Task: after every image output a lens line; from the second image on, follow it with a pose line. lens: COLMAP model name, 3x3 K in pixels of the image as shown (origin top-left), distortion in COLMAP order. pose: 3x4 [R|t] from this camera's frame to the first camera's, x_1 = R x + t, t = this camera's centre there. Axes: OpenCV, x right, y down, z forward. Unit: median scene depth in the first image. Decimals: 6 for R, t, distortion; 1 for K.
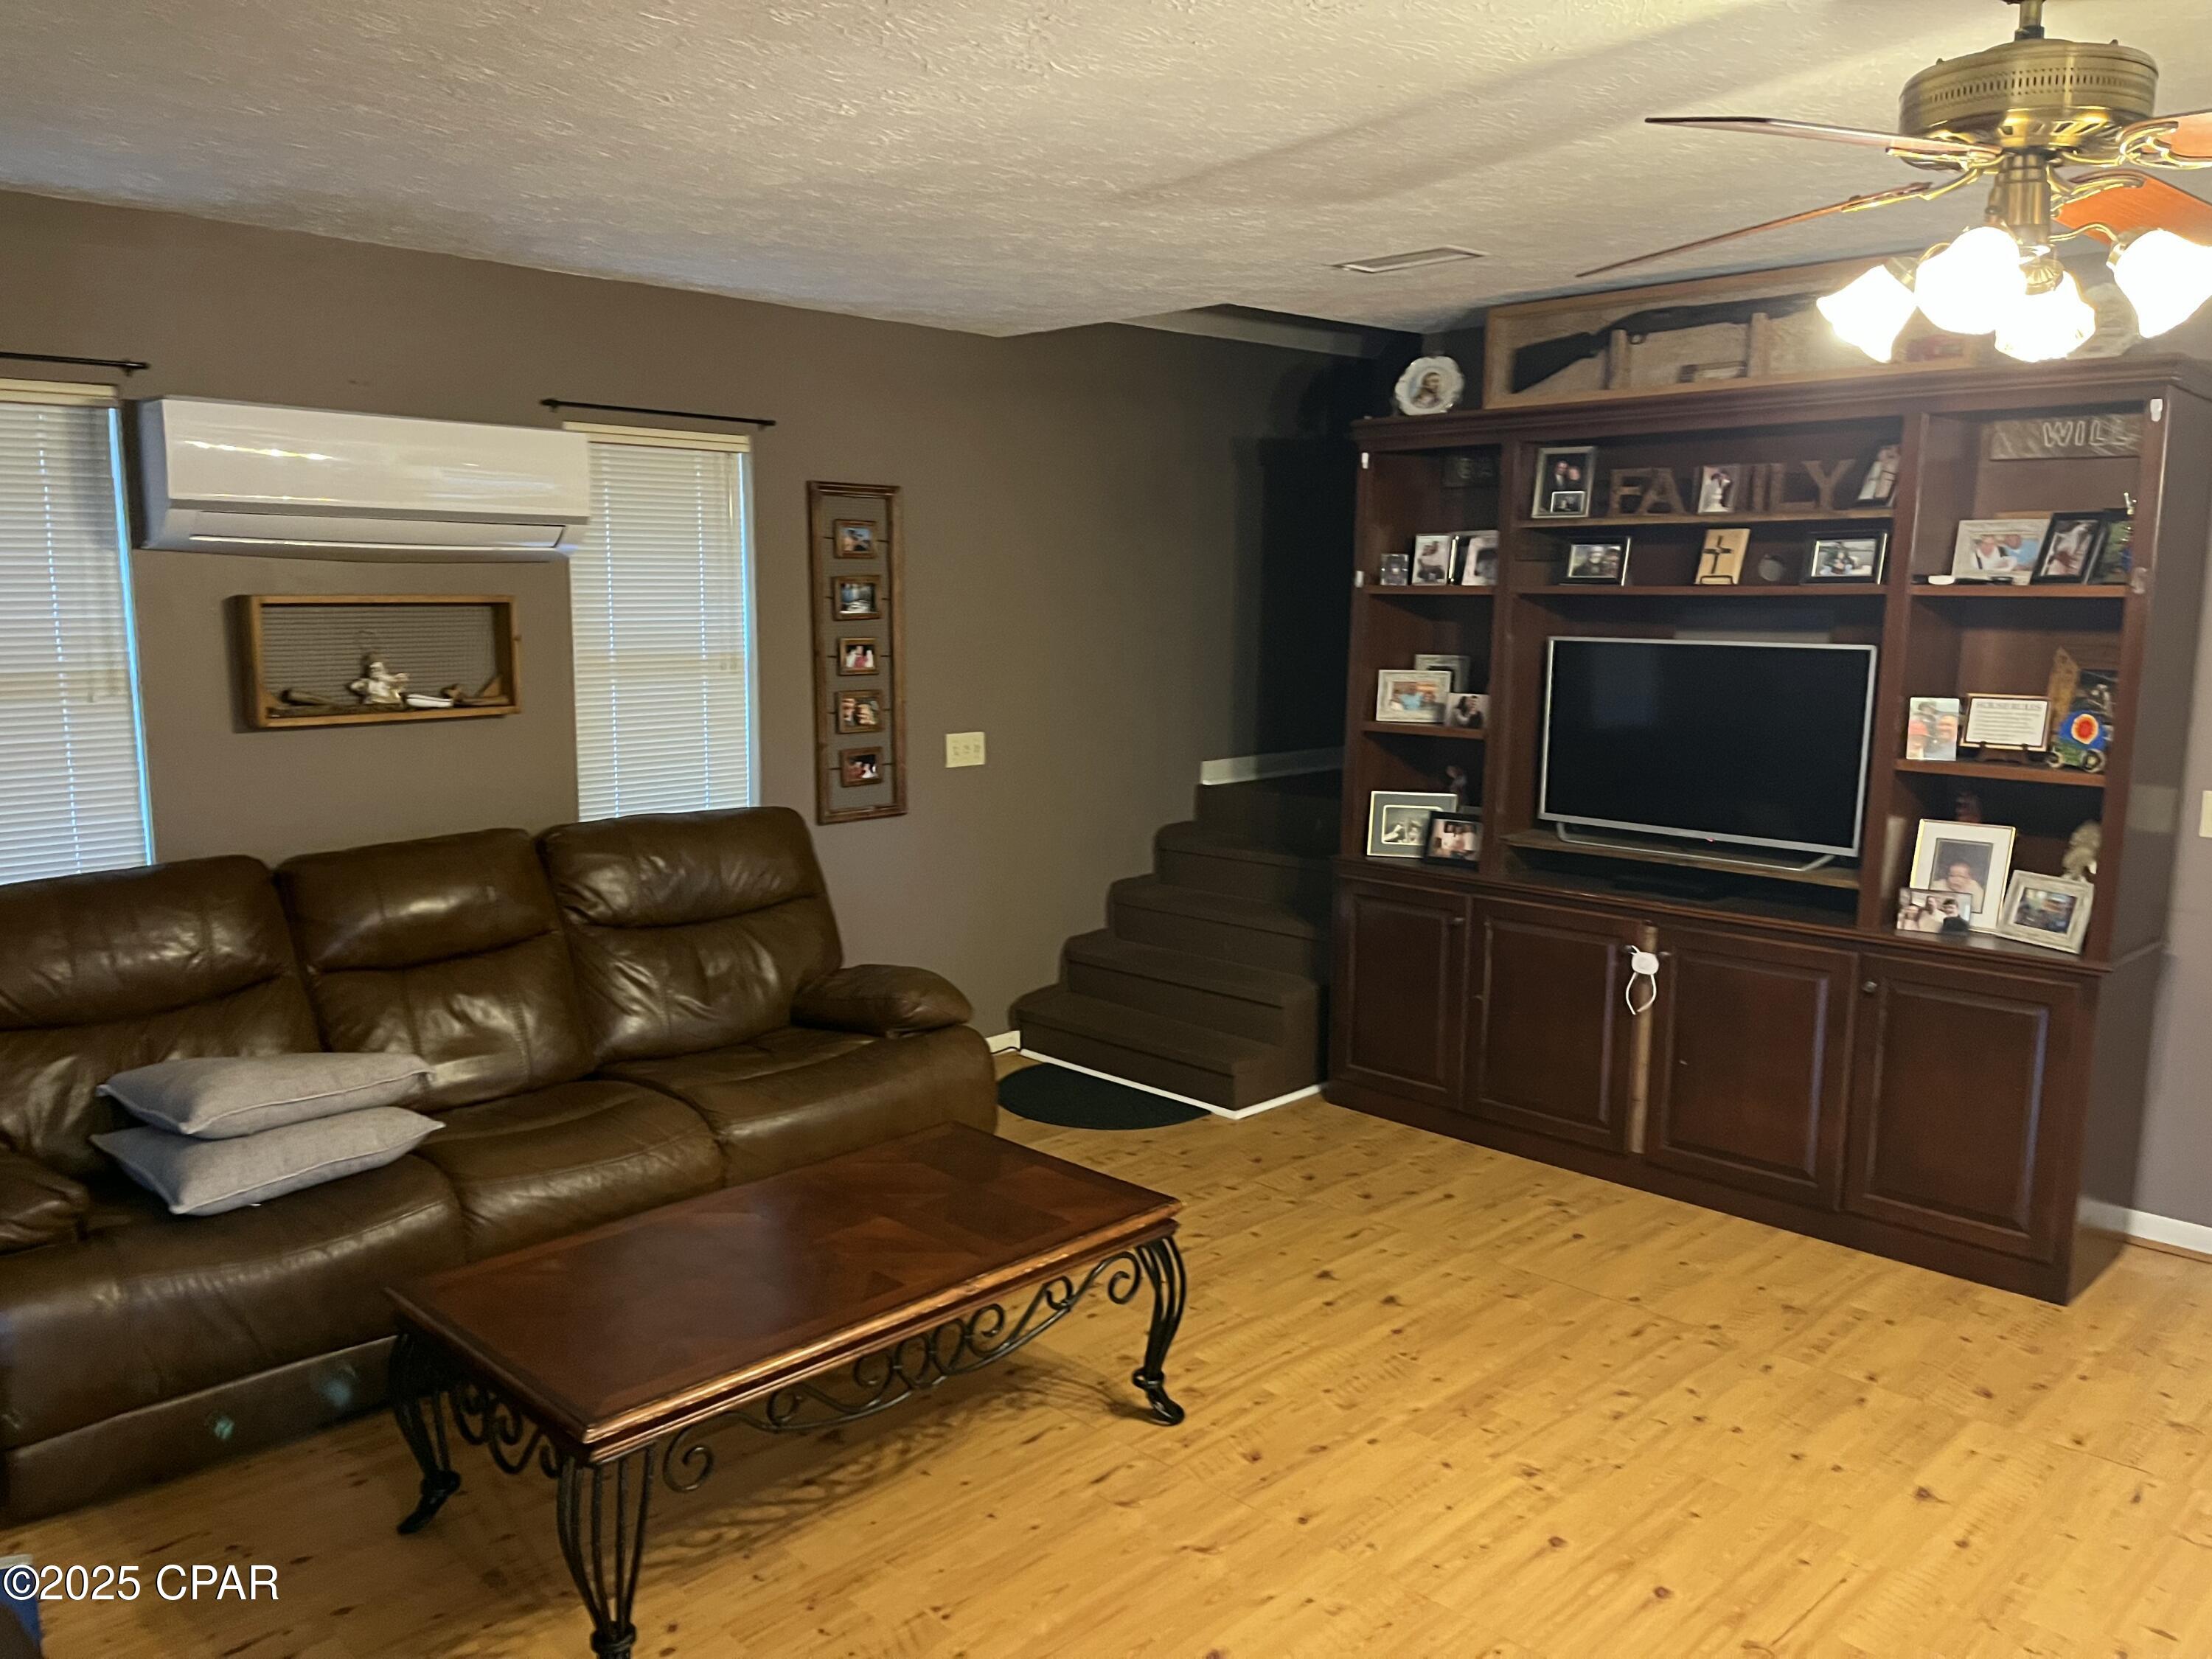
lens RADIAL K [[1674.7, 0, 1101.0], [0, 1674.7, 832.6], [0, 0, 1]] dist [0.043896, -0.012351]
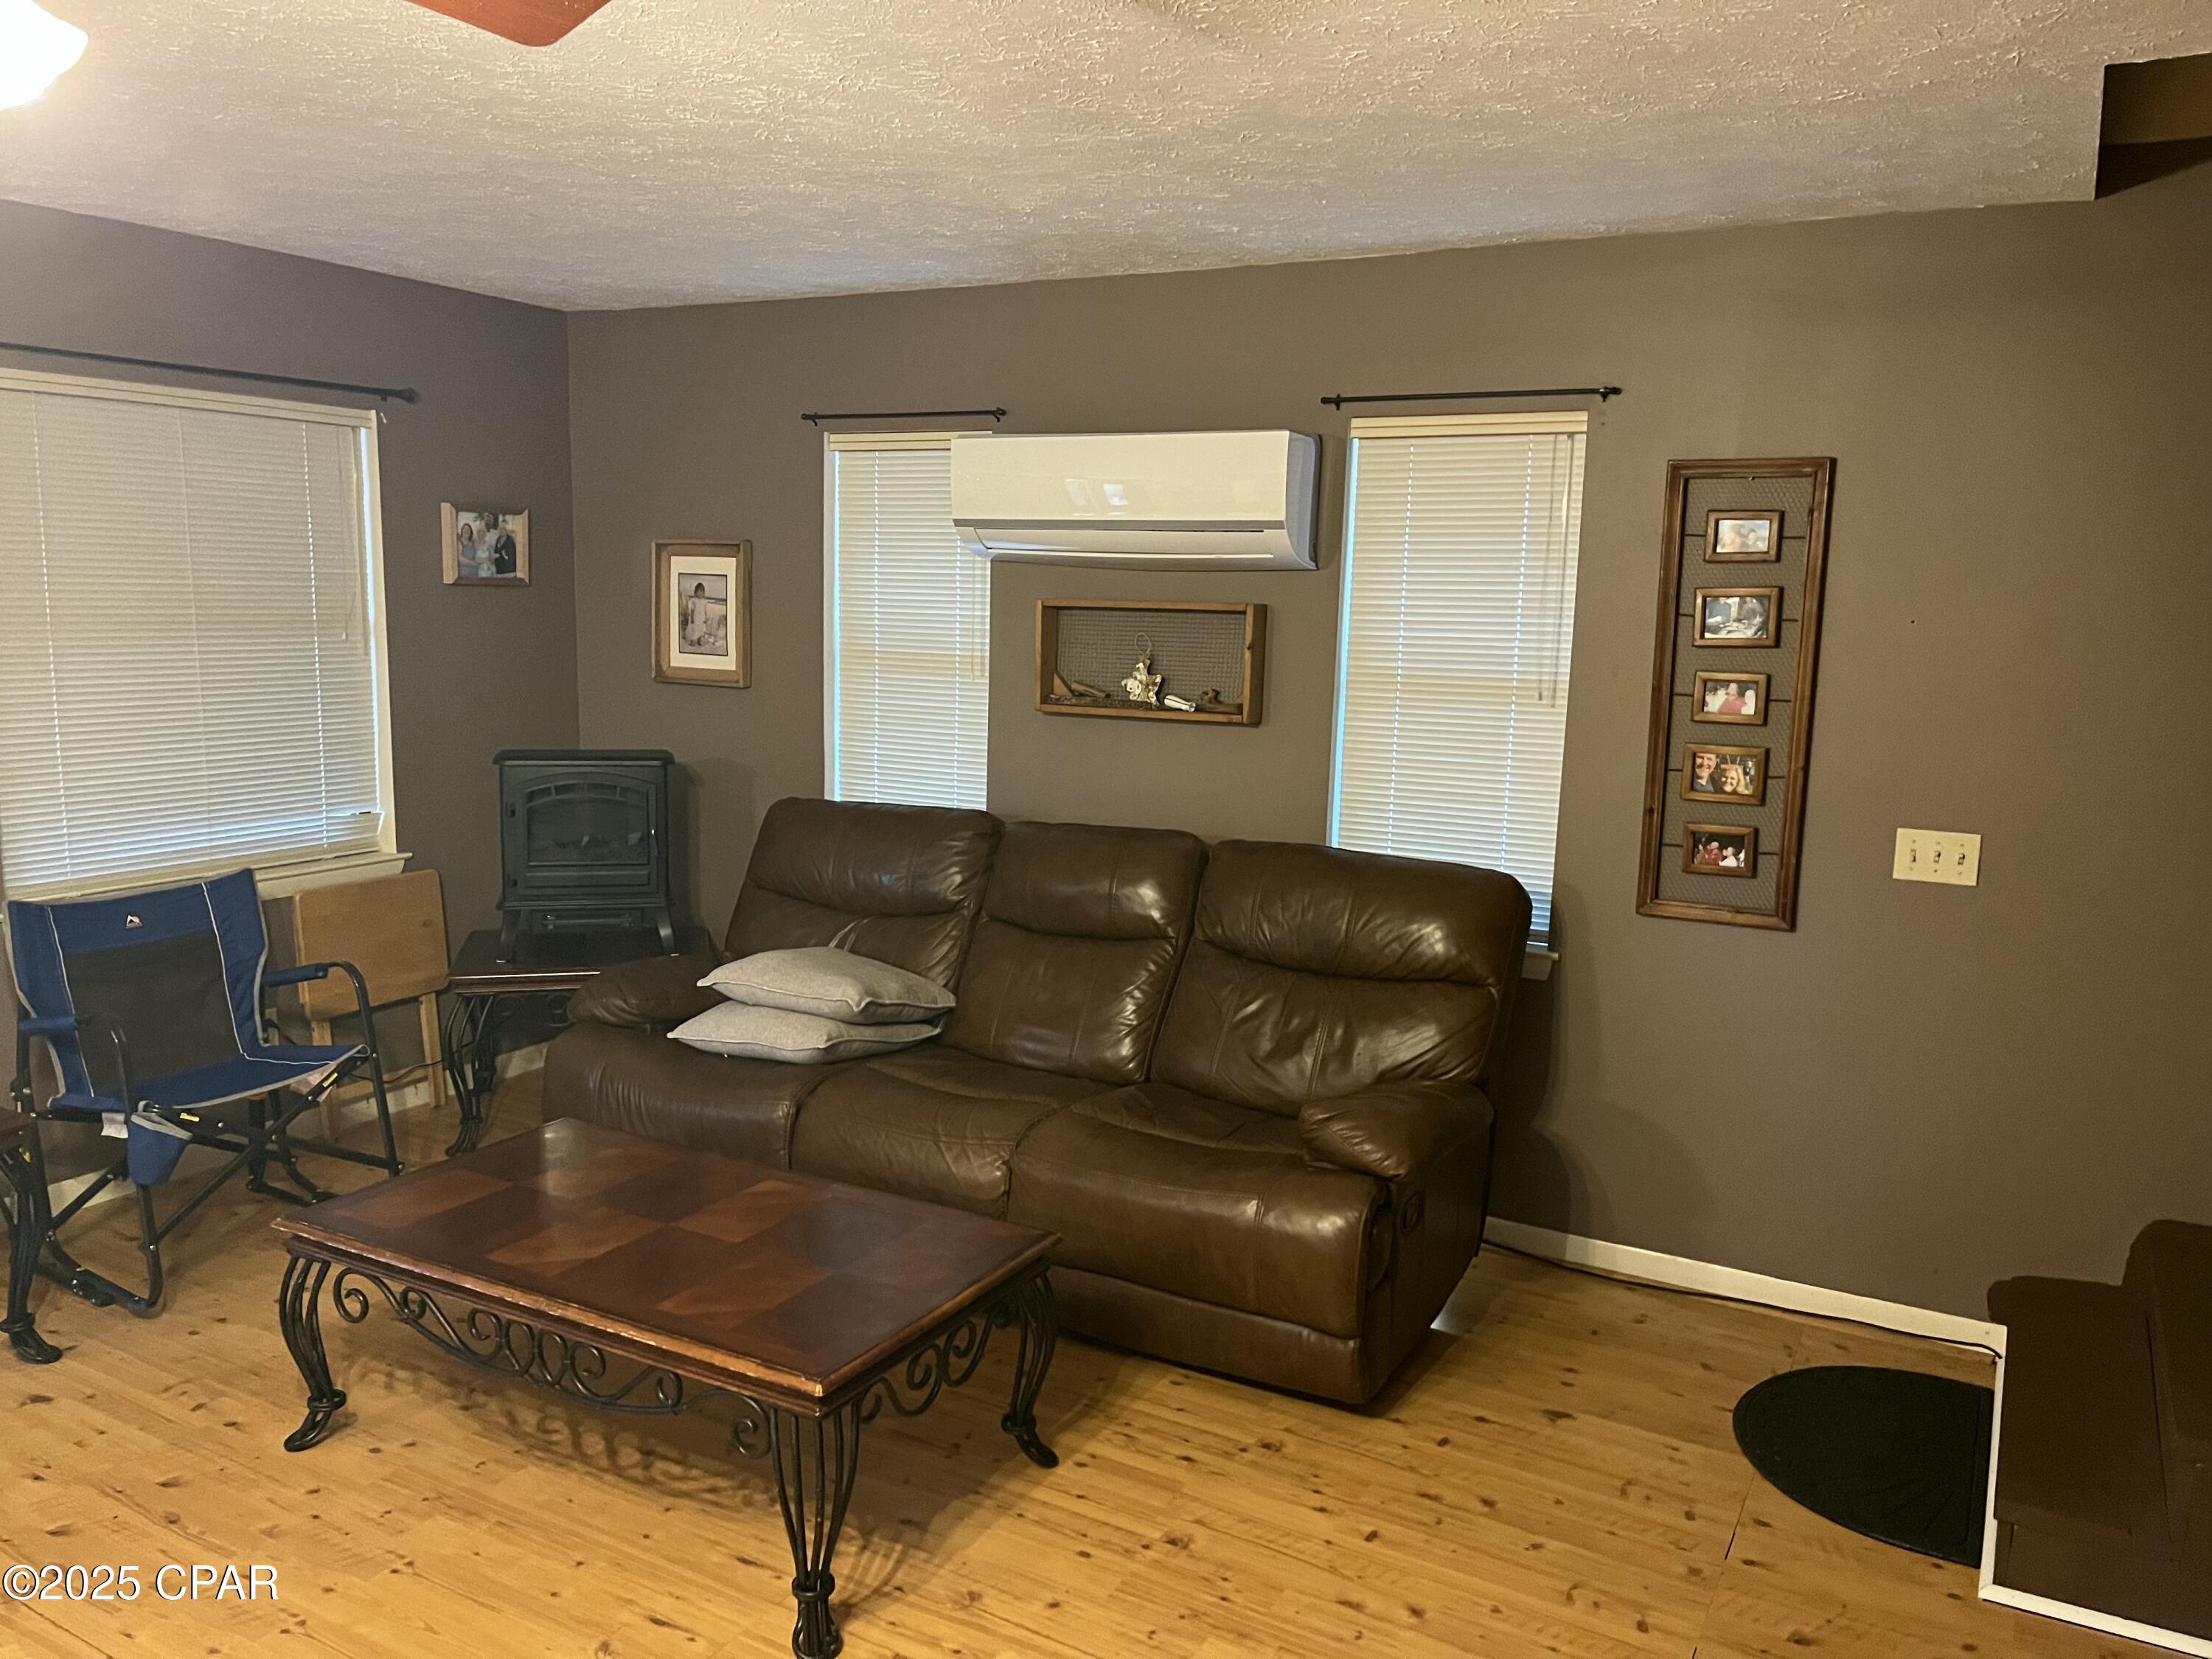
lens RADIAL K [[1674.7, 0, 1098.3], [0, 1674.7, 825.8], [0, 0, 1]] dist [0.043896, -0.012351]
pose [[0.263905, 0.134097, -0.955182, 0.517232], [-0.160842, 0.982542, 0.093499, -0.079864], [0.951044, 0.128958, 0.280866, 0.578806]]
